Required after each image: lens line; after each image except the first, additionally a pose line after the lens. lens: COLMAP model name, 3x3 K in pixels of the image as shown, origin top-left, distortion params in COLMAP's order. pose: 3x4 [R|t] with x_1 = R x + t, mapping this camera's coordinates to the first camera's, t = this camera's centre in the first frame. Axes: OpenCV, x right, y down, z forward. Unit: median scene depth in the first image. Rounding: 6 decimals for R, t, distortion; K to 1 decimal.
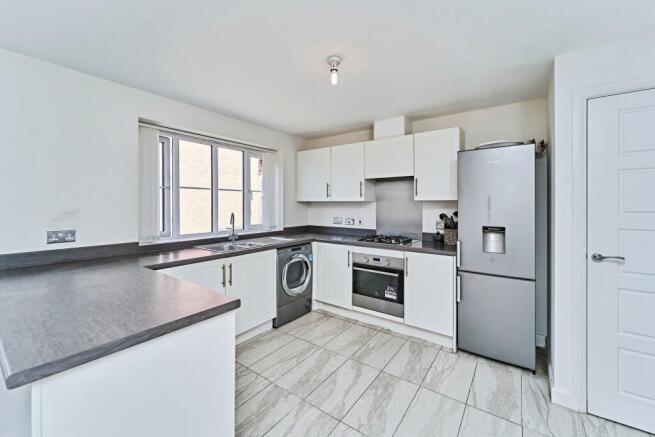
lens RADIAL K [[268.2, 0, 317.2], [0, 268.2, 204.2], [0, 0, 1]] dist [0.003400, 0.000526]
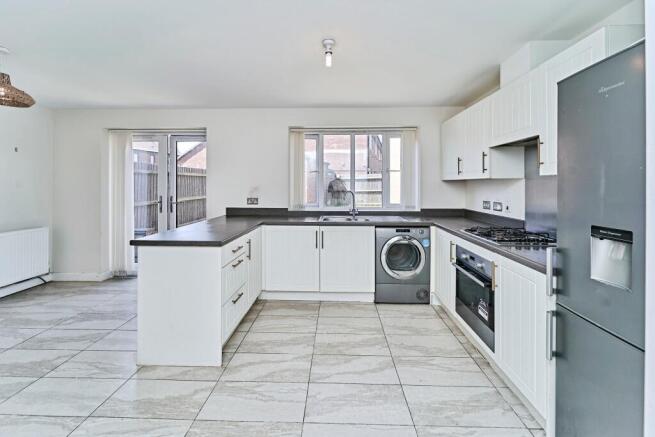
lens RADIAL K [[268.2, 0, 326.8], [0, 268.2, 185.7], [0, 0, 1]] dist [0.003400, 0.000526]
pose [[0.569823, 0.001197, -0.821767, 0.571535], [-0.000811, 0.999999, 0.000894, 0.009392], [0.821767, 0.000157, 0.569823, 0.251736]]
